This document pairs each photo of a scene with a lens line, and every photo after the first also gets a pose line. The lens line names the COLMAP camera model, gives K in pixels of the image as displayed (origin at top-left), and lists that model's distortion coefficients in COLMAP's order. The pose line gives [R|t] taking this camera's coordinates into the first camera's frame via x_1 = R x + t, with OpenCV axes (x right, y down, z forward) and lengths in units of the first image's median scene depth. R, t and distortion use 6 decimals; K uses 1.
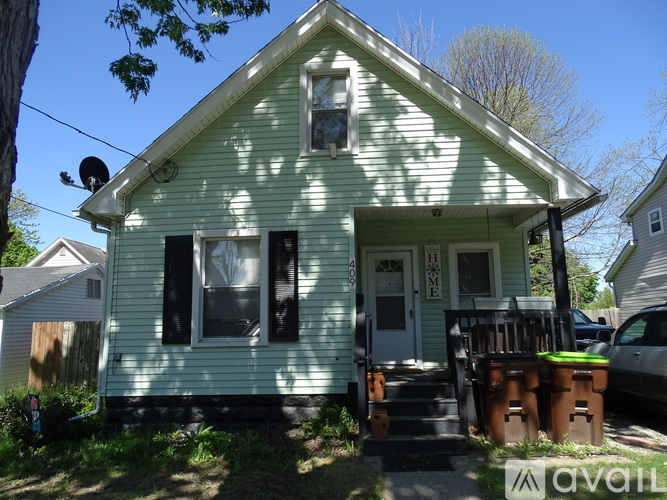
lens RADIAL K [[471.8, 0, 336.9], [0, 471.8, 249.3], [0, 0, 1]] dist [-0.006953, -0.001719]
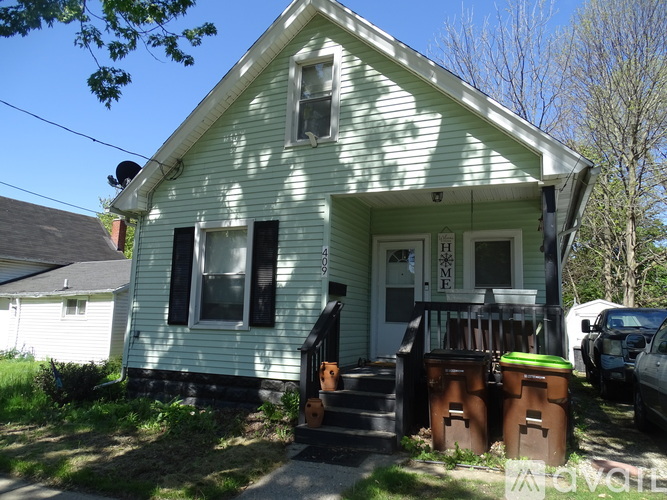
lens RADIAL K [[471.8, 0, 336.6], [0, 471.8, 249.6], [0, 0, 1]] dist [-0.006953, -0.001719]
pose [[0.948843, -0.003707, -0.315728, 0.360975], [0.006642, 0.999944, 0.008222, 0.017042], [0.315680, -0.009899, 0.948814, 0.066871]]
